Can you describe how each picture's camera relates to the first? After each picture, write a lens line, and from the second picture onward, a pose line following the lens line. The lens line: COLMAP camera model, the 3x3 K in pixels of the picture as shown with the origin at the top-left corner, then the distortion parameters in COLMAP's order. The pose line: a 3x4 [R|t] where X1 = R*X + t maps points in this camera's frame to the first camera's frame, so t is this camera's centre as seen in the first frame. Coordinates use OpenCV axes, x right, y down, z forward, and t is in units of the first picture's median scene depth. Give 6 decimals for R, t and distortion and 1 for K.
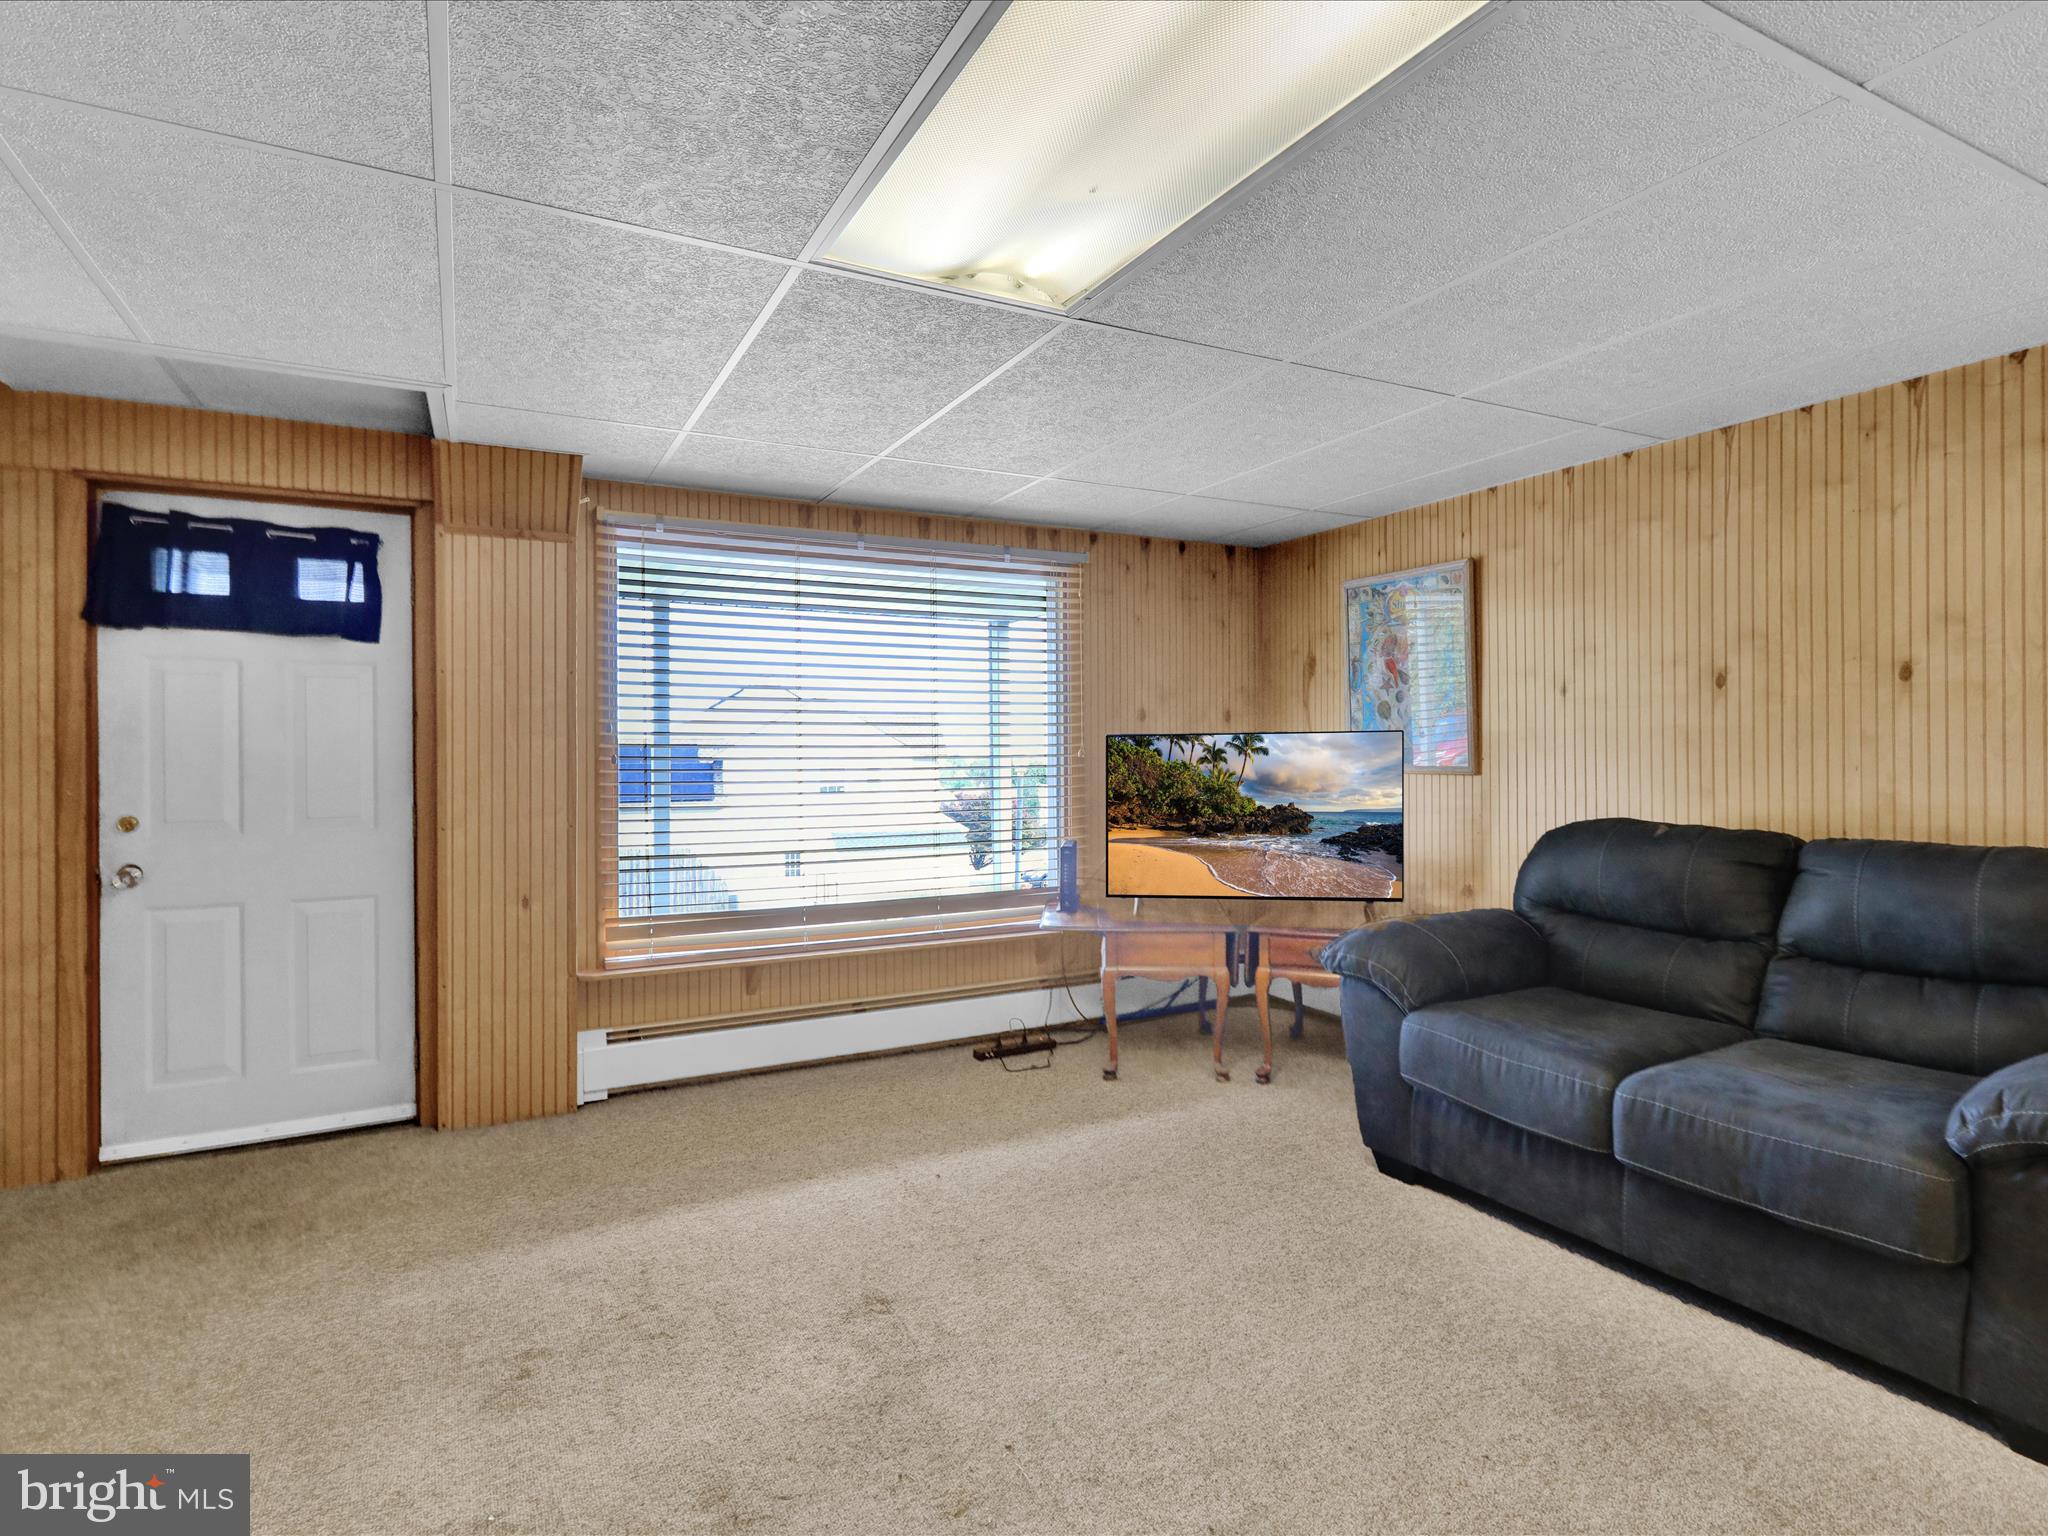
lens RADIAL K [[1070.7, 0, 1017.7], [0, 1070.7, 756.3], [0, 0, 1]] dist [-0.001836, 0.000057]
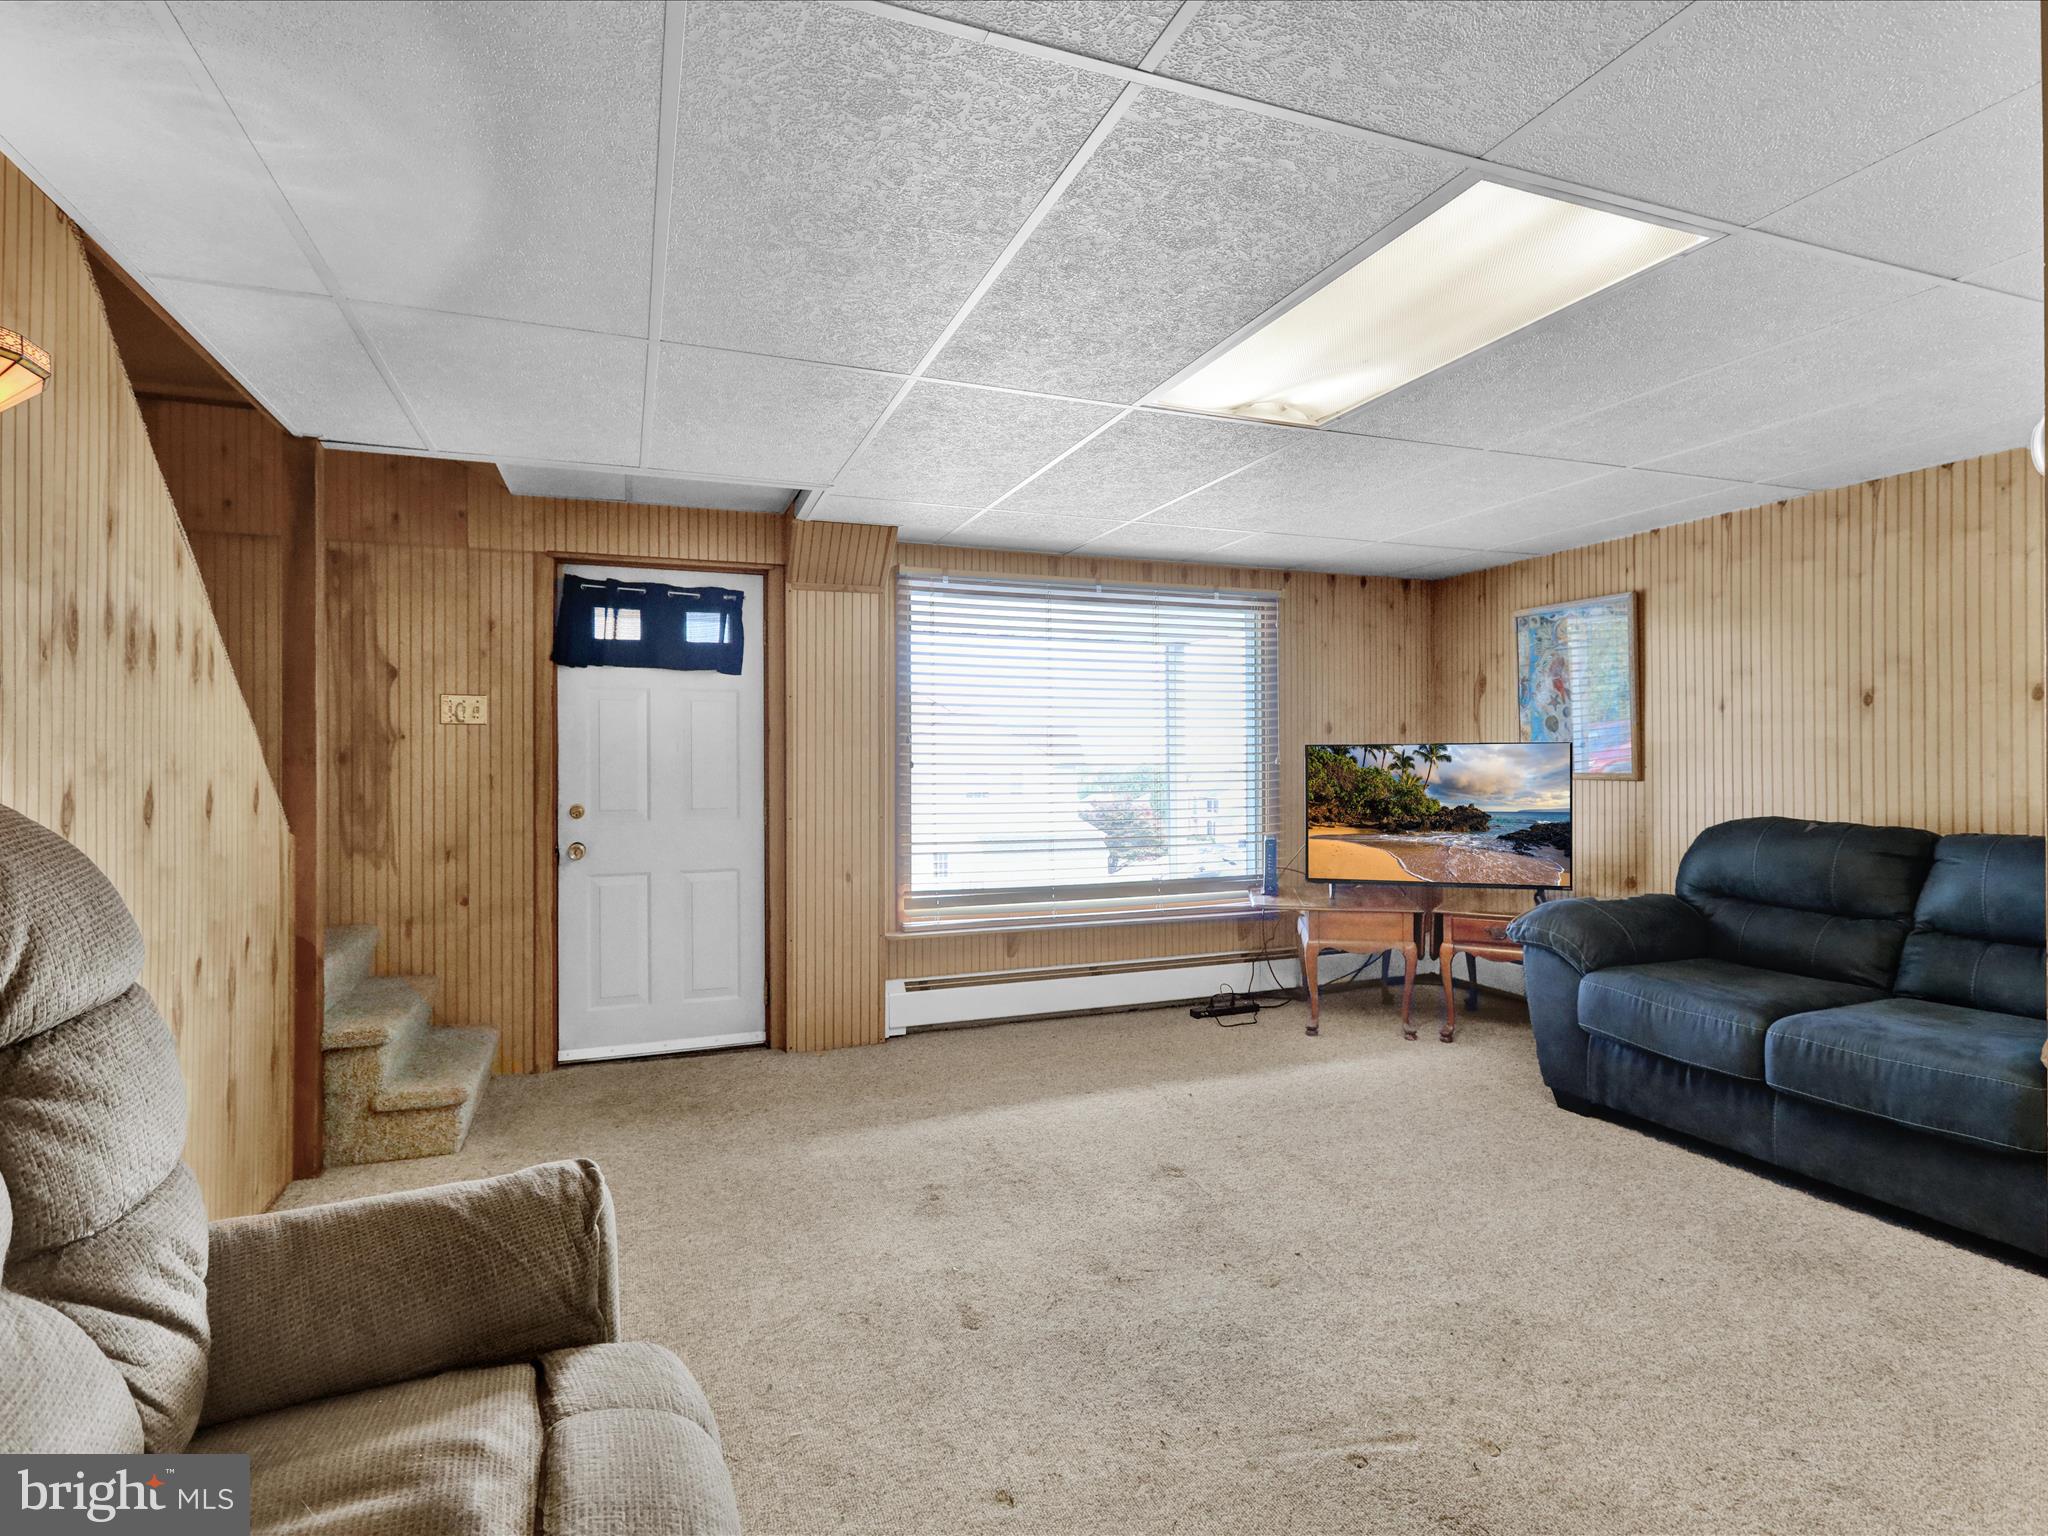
lens RADIAL K [[1046.4, 0, 1015.8], [0, 1046.4, 762.5], [0, 0, 1]] dist [-0.000234, 0.000716]
pose [[0.992739, 0.002175, -0.120265, -0.120349], [-0.002410, 0.999995, -0.001804, 0.002005], [0.120260, 0.002081, 0.992740, -0.231929]]
